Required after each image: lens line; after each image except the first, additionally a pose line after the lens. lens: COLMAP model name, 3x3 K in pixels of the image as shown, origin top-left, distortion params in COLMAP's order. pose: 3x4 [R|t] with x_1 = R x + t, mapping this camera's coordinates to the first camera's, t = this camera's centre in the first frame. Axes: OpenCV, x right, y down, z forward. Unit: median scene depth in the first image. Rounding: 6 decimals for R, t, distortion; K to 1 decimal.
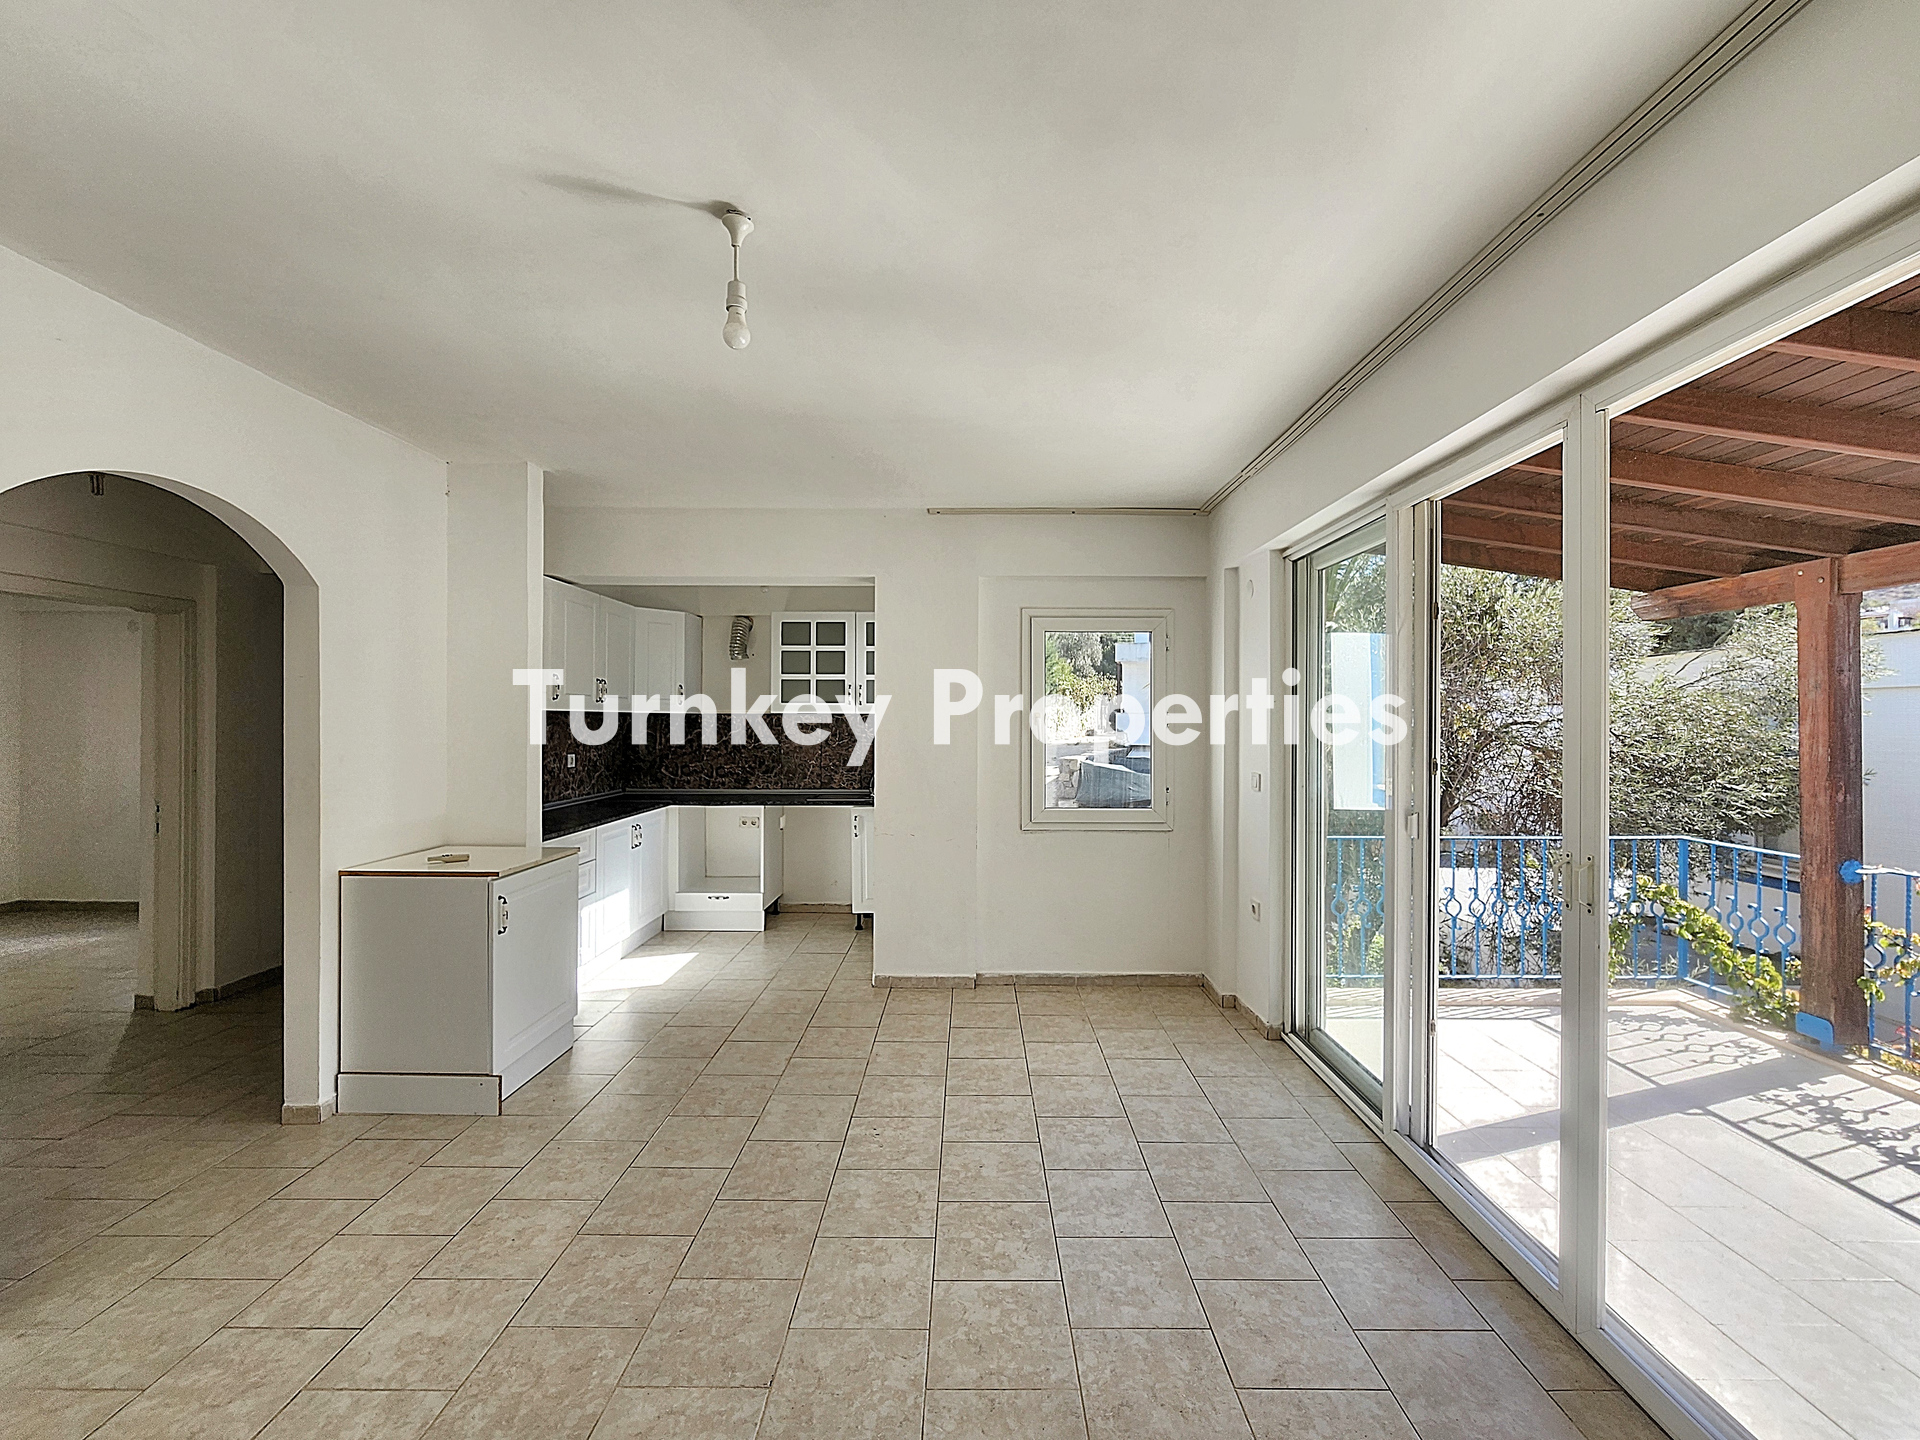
lens RADIAL K [[795.2, 0, 967.5], [0, 795.2, 718.2], [0, 0, 1]] dist [-0.001373, 0.000279]
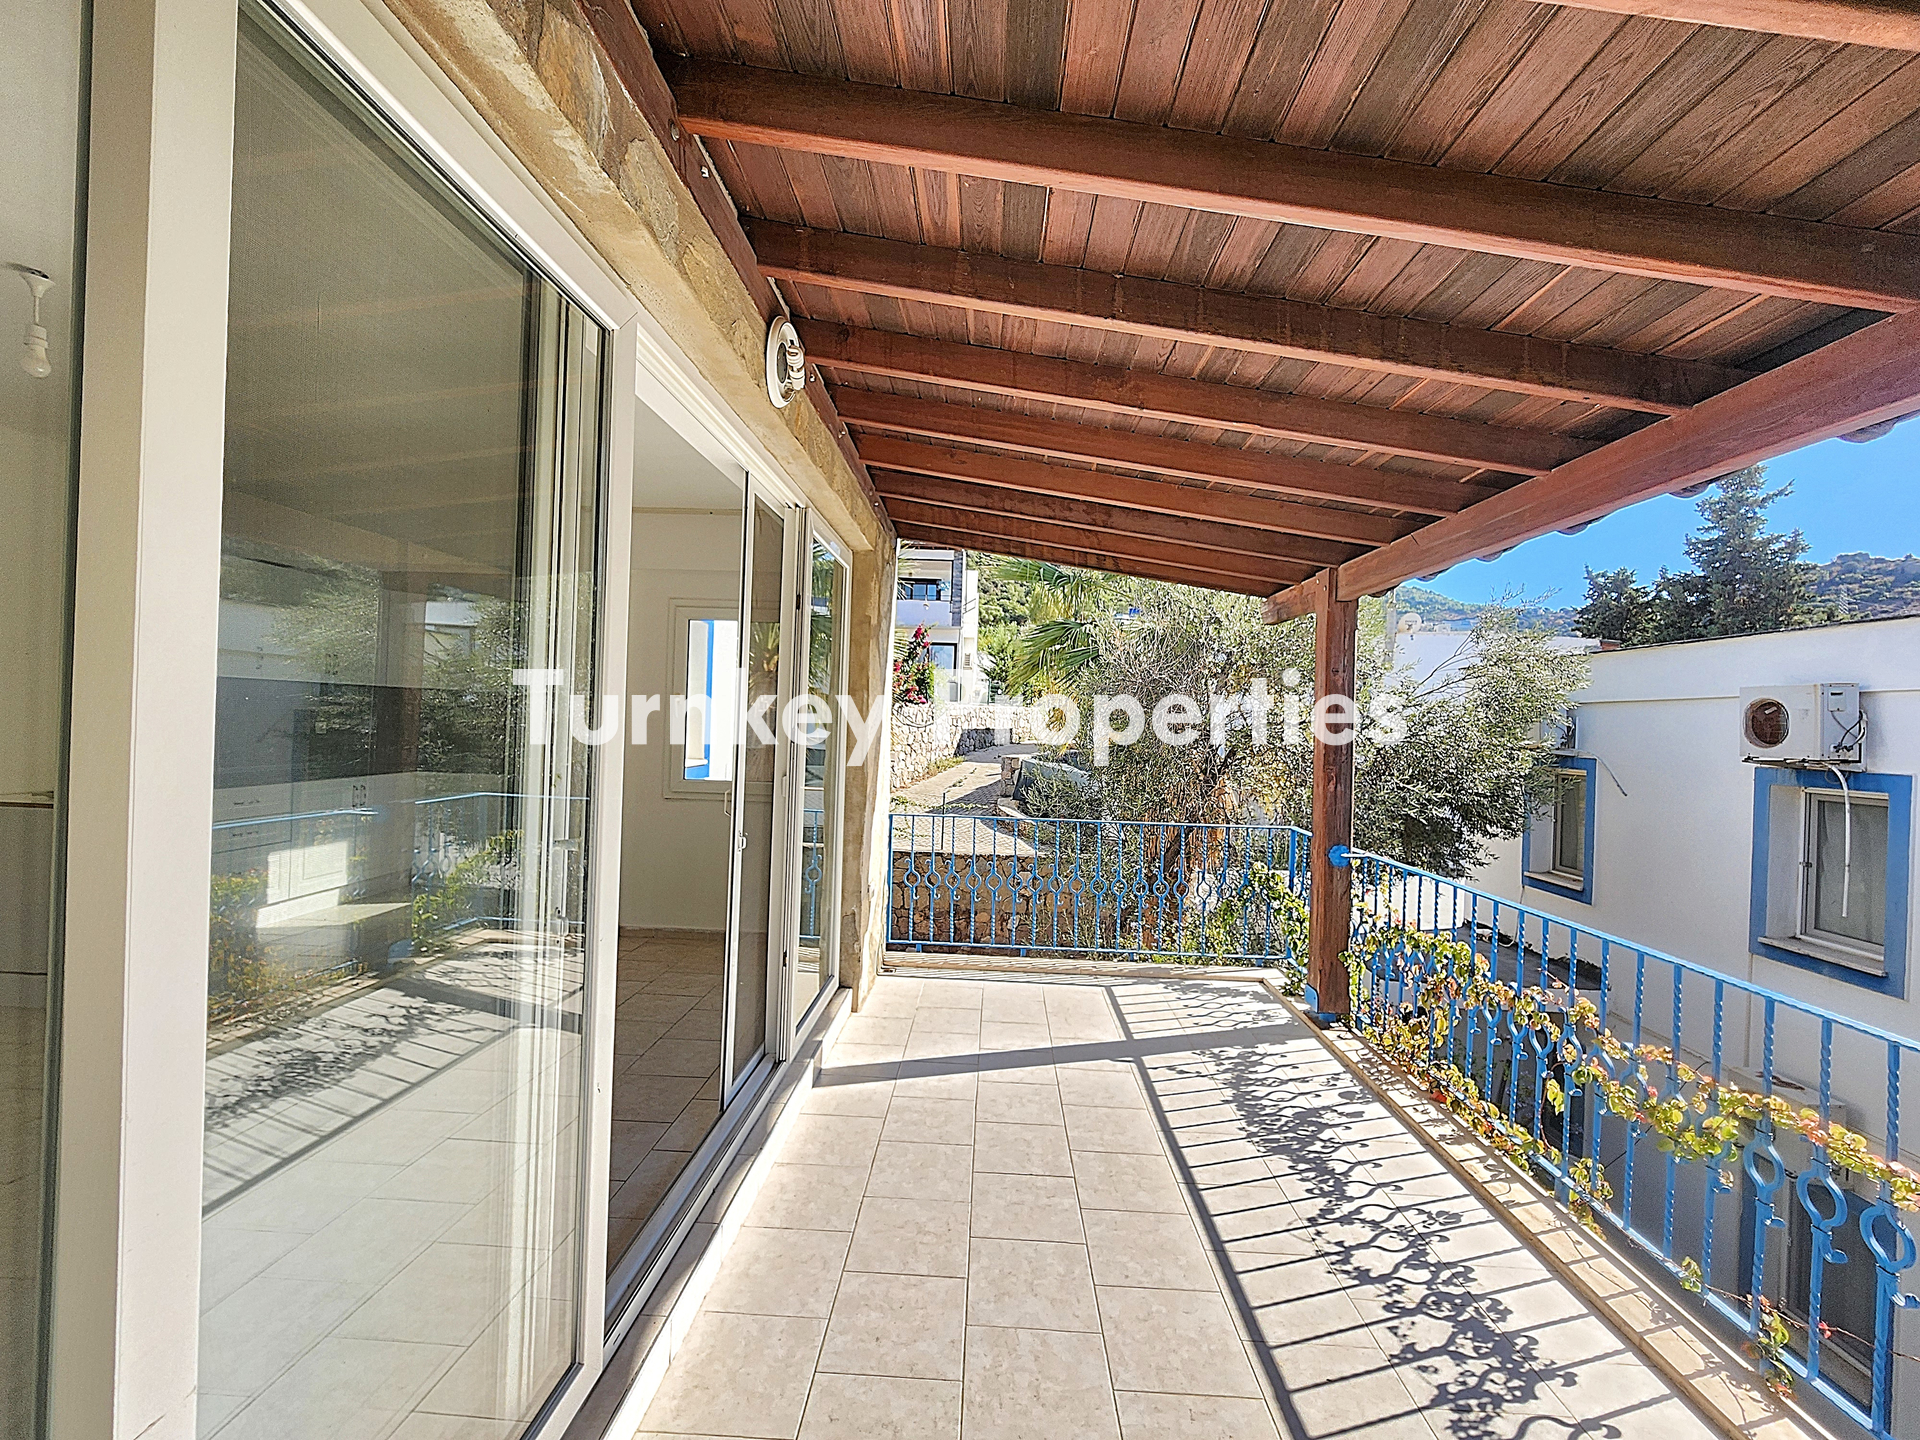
lens RADIAL K [[807.7, 0, 960.0], [0, 807.7, 720.0], [0, 0, 1]] dist [-0.028026, -0.000002]
pose [[0.998570, 0.027970, -0.045556, 0.645673], [-0.027697, 0.999595, 0.006612, 0.014664], [0.045723, -0.005341, 0.998940, -0.123408]]
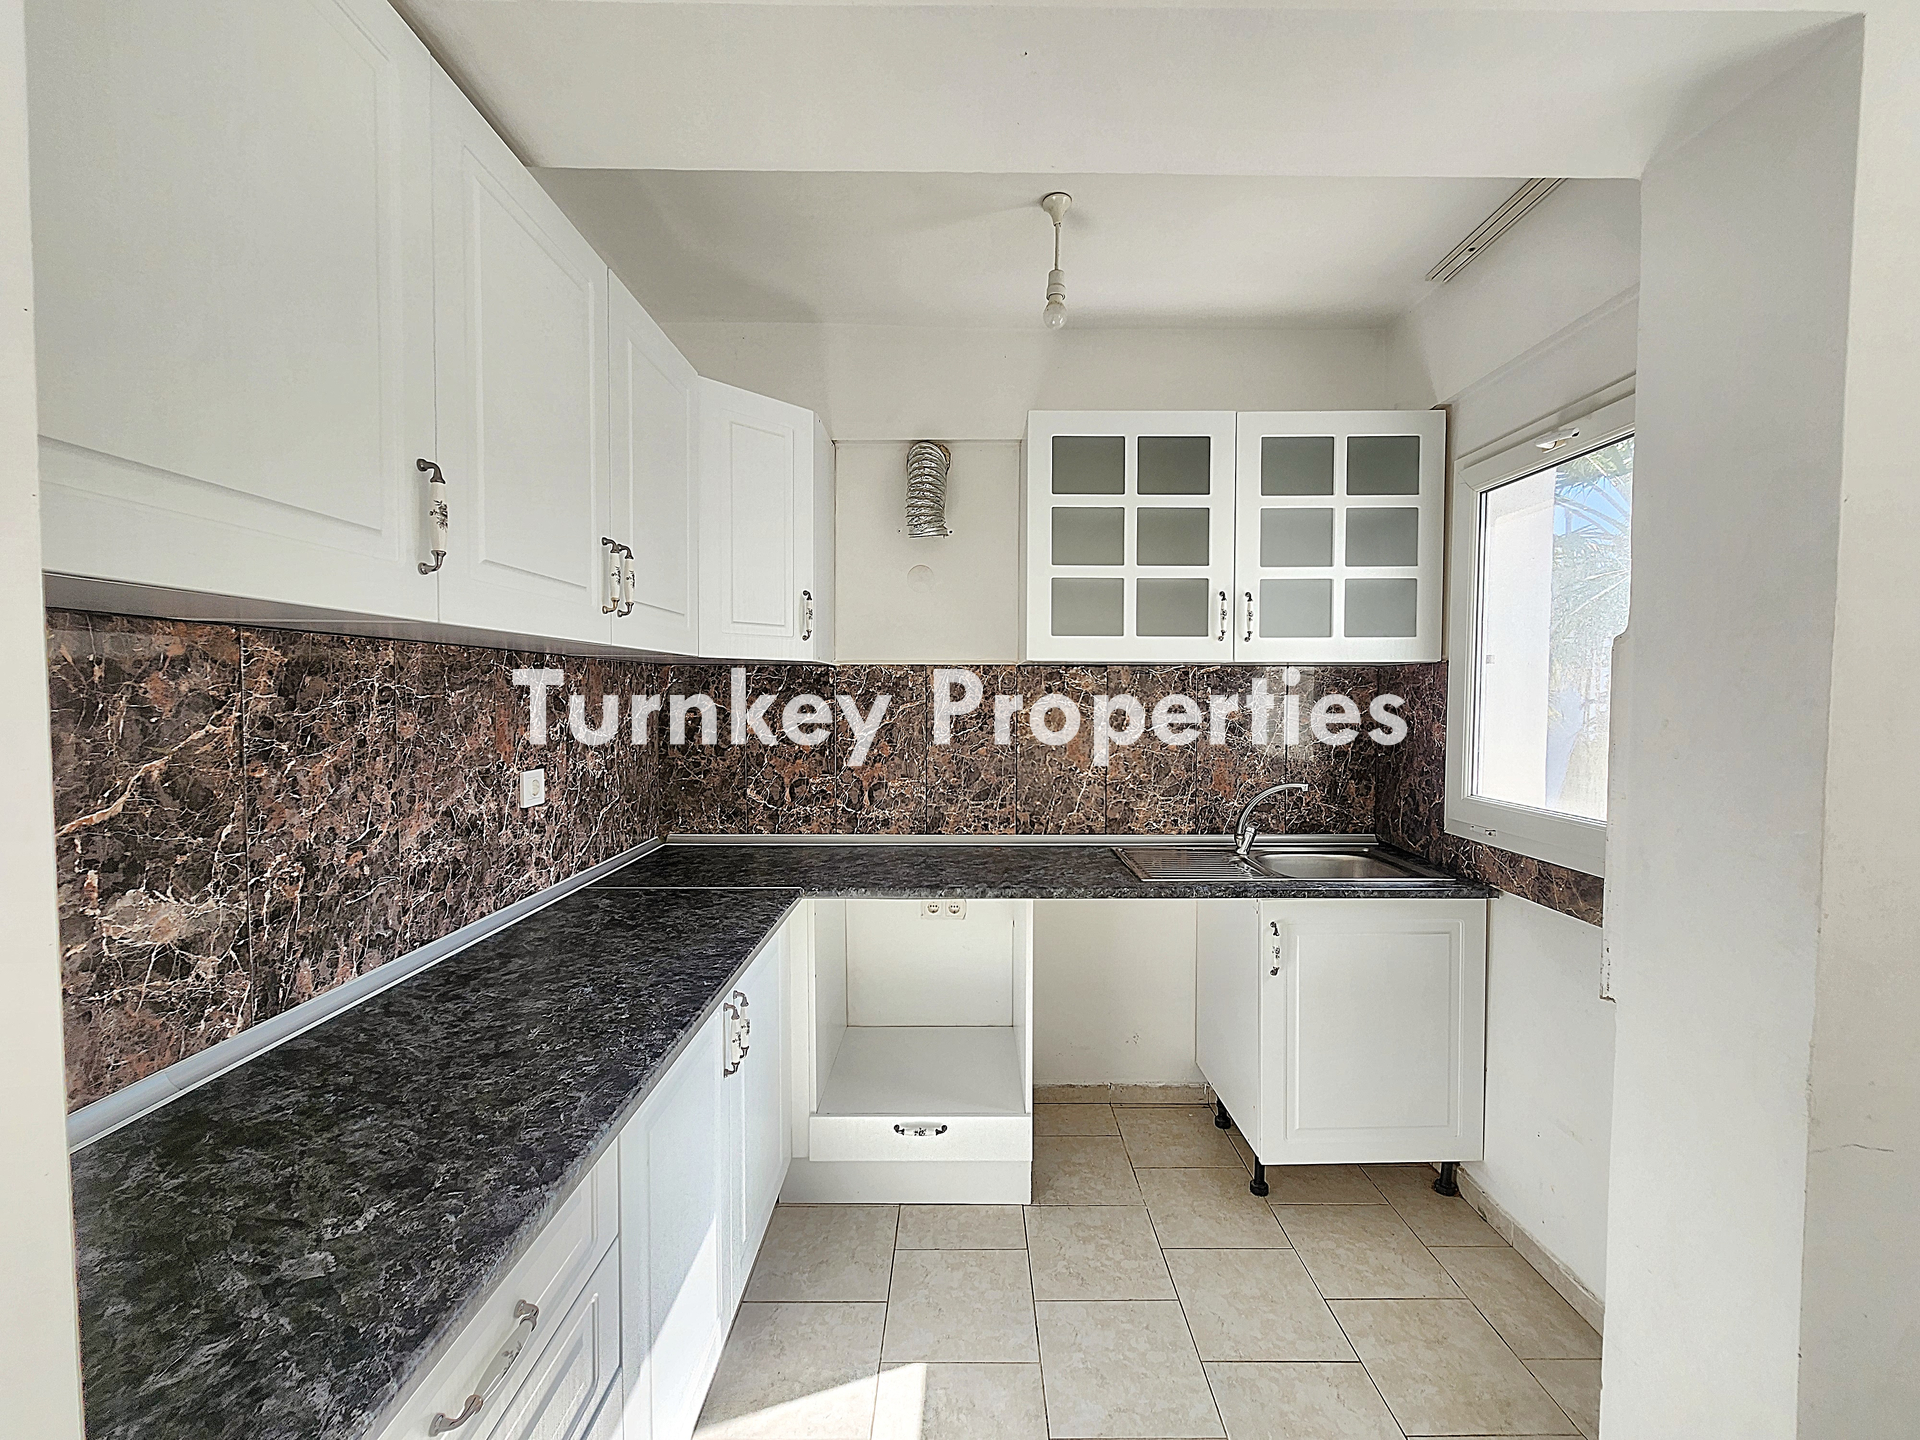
lens RADIAL K [[780.8, 0, 967.2], [0, 780.8, 720.9], [0, 0, 1]] dist [-0.000638, 0.000071]
pose [[0.999963, 0.000063, 0.008546, -0.437432], [-0.000413, 0.999161, 0.040961, 0.012415], [-0.008537, -0.040964, 0.999124, 0.927413]]
